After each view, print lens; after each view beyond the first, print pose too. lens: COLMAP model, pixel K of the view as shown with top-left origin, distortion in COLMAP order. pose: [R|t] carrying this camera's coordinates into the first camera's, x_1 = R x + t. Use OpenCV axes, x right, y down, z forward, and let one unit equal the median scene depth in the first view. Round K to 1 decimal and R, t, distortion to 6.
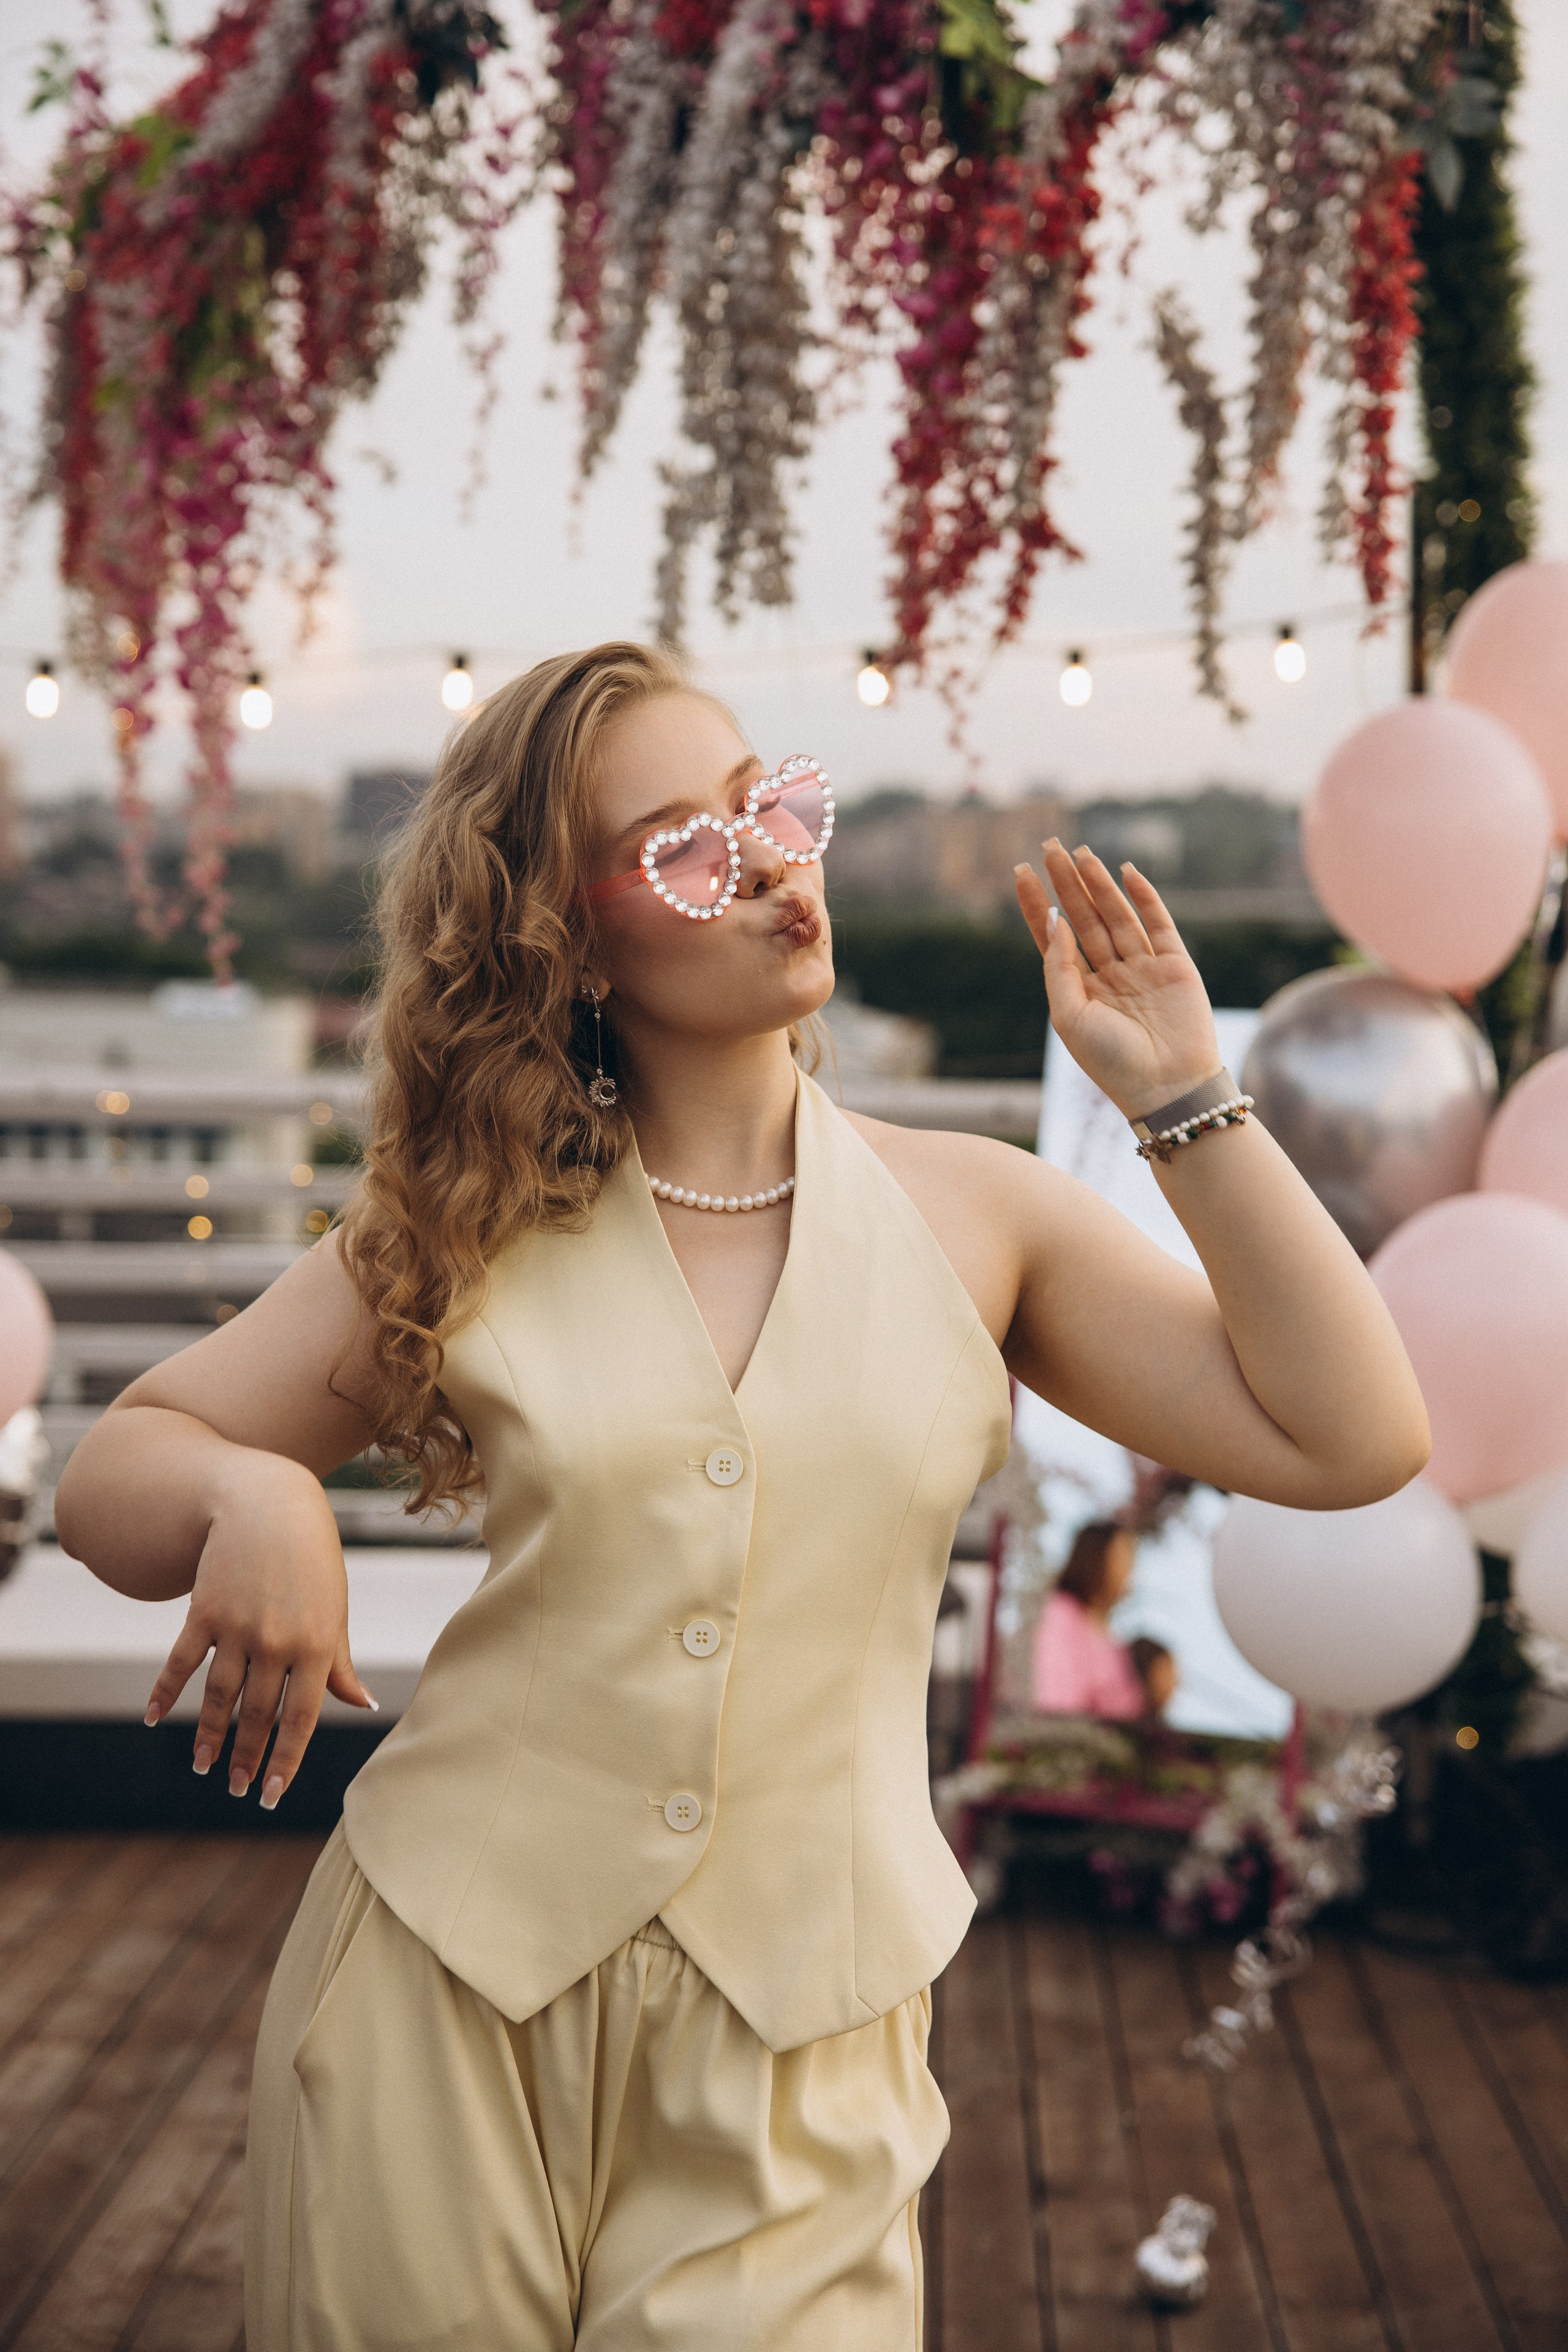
lens RADIAL K [[3776.9, 0, 729.3], [0, 3776.9, 1170.6], [0, 0, 1]] dist [0.241464, 0.000000]
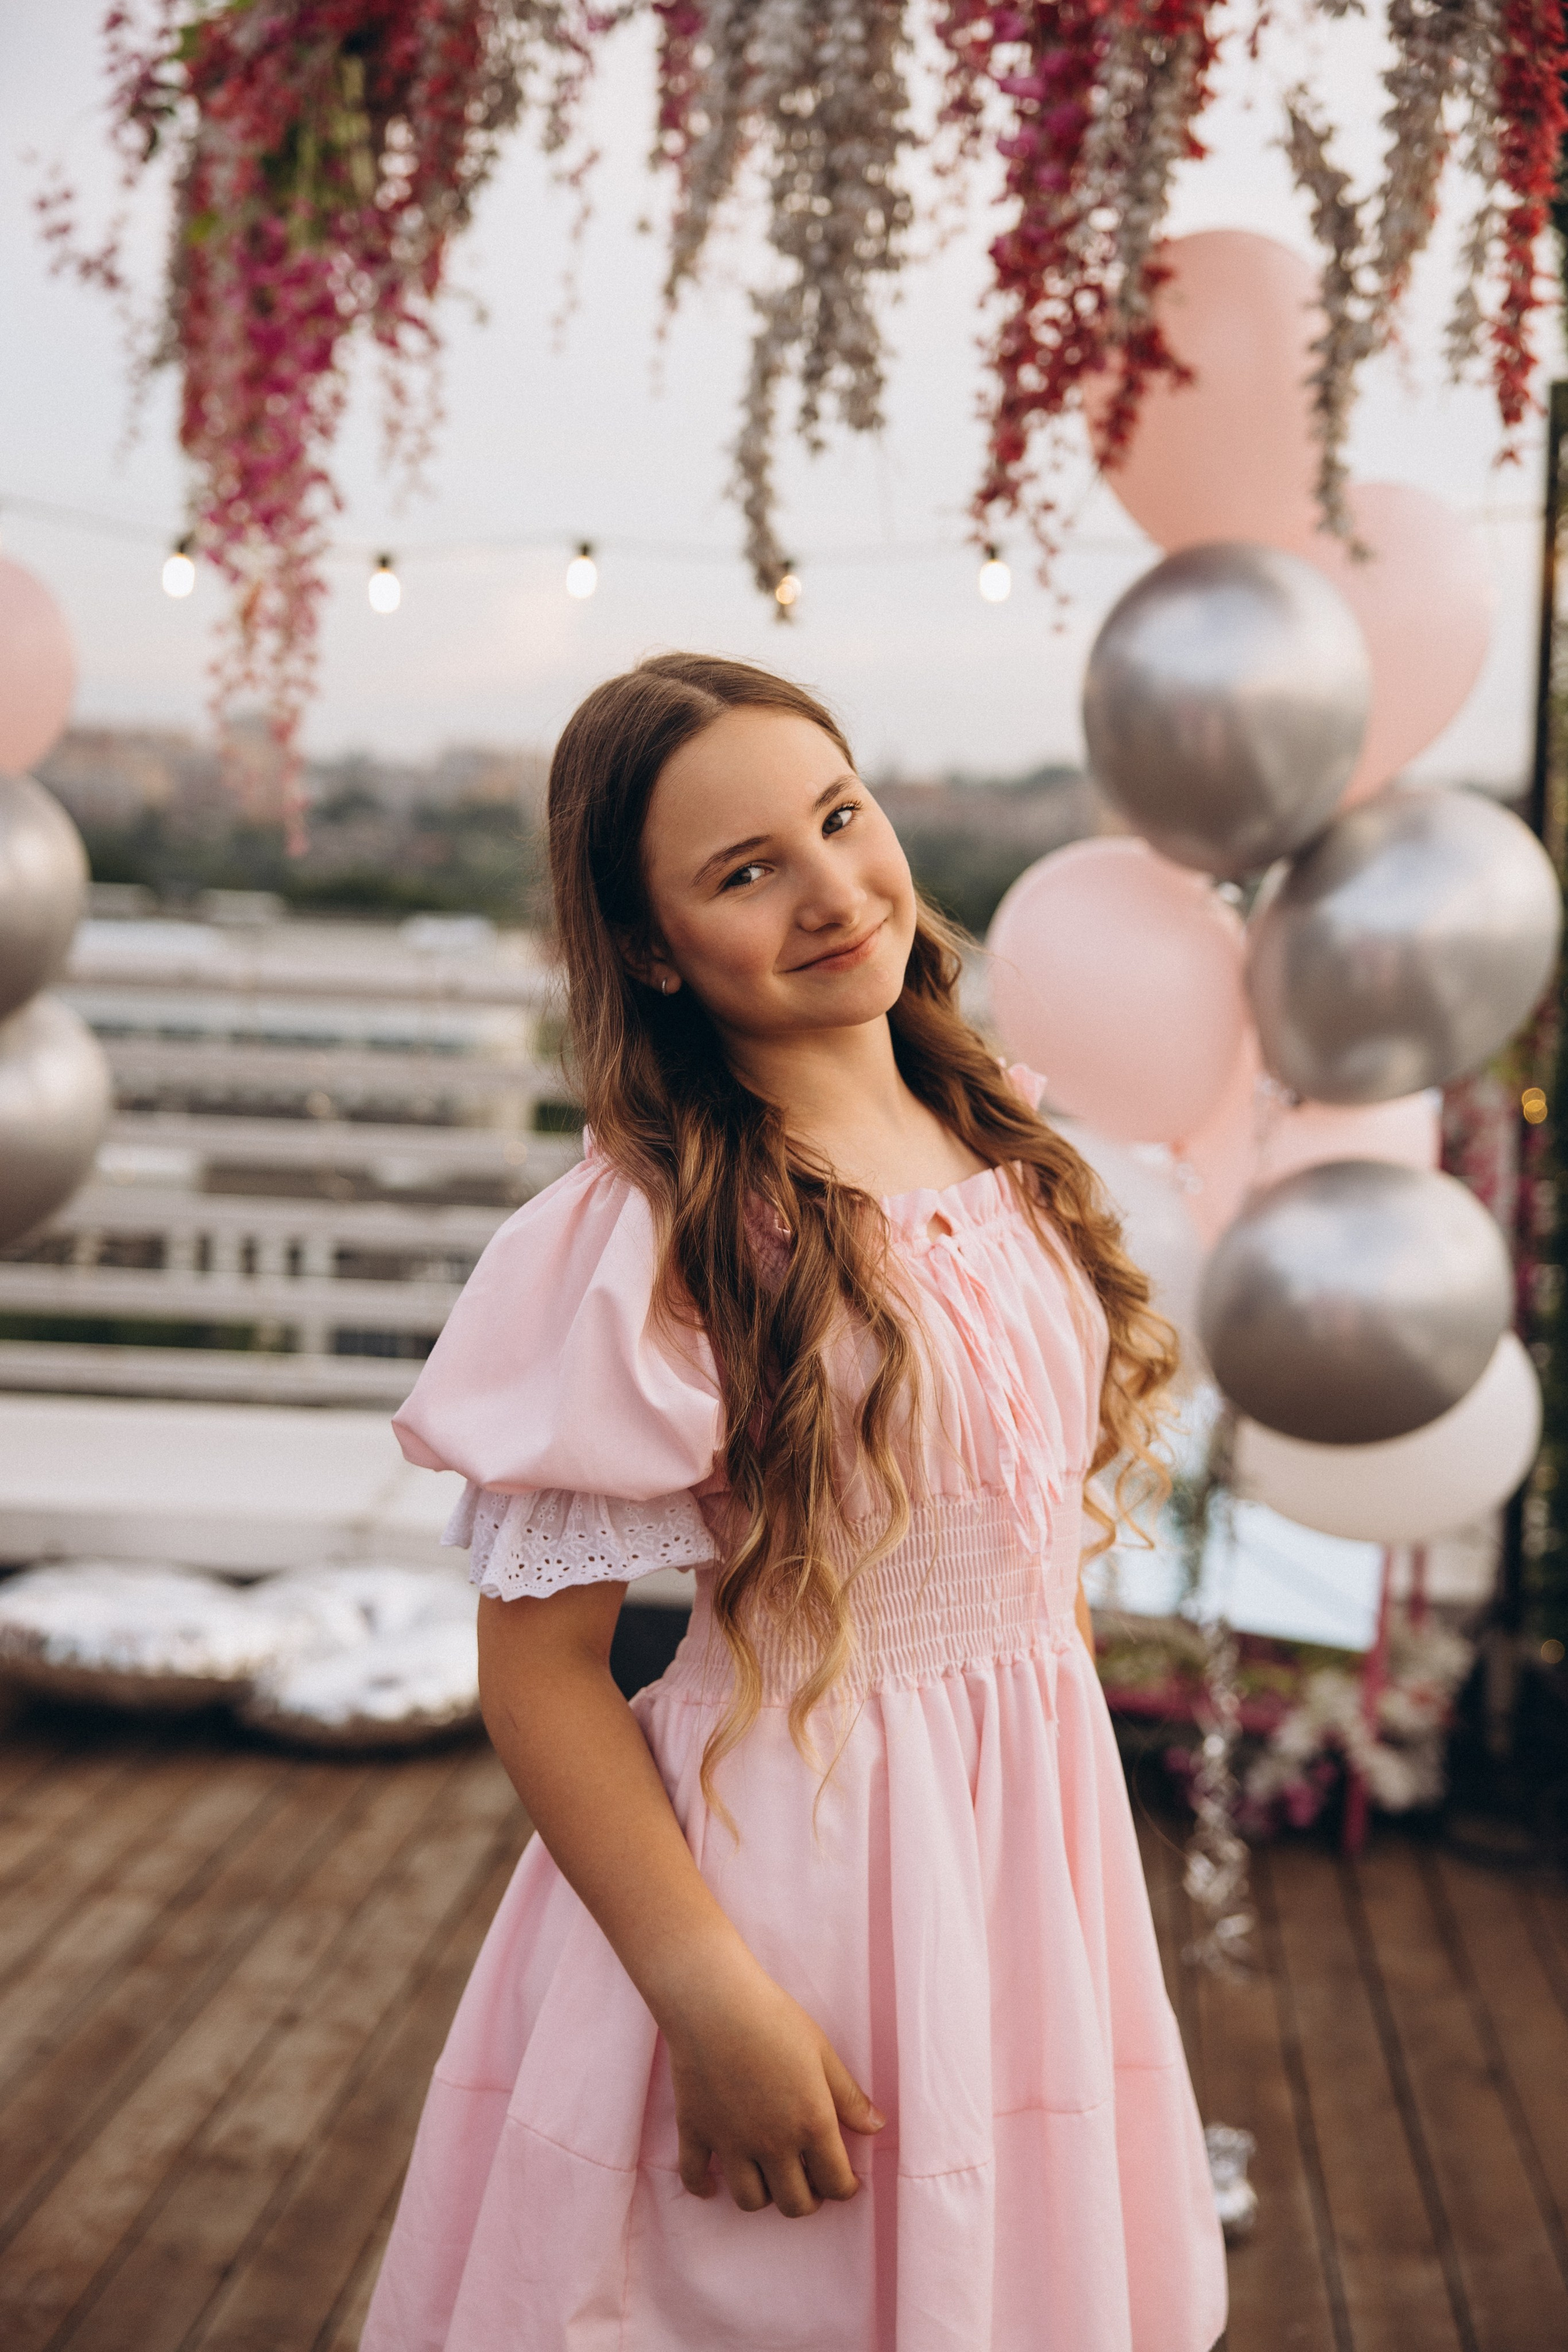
lens RADIAL K [[3236.4, 0, 757.8], [0, 3236.4, 1210.9], [0, 0, 1]] dist [0.156565, 0.000000]
pose [[0.998395, 0.032519, -0.046366, 0.027131], [-0.030885, 0.998891, 0.035525, 0.012258], [0.047470, -0.034036, 0.998293, 0.177022]]
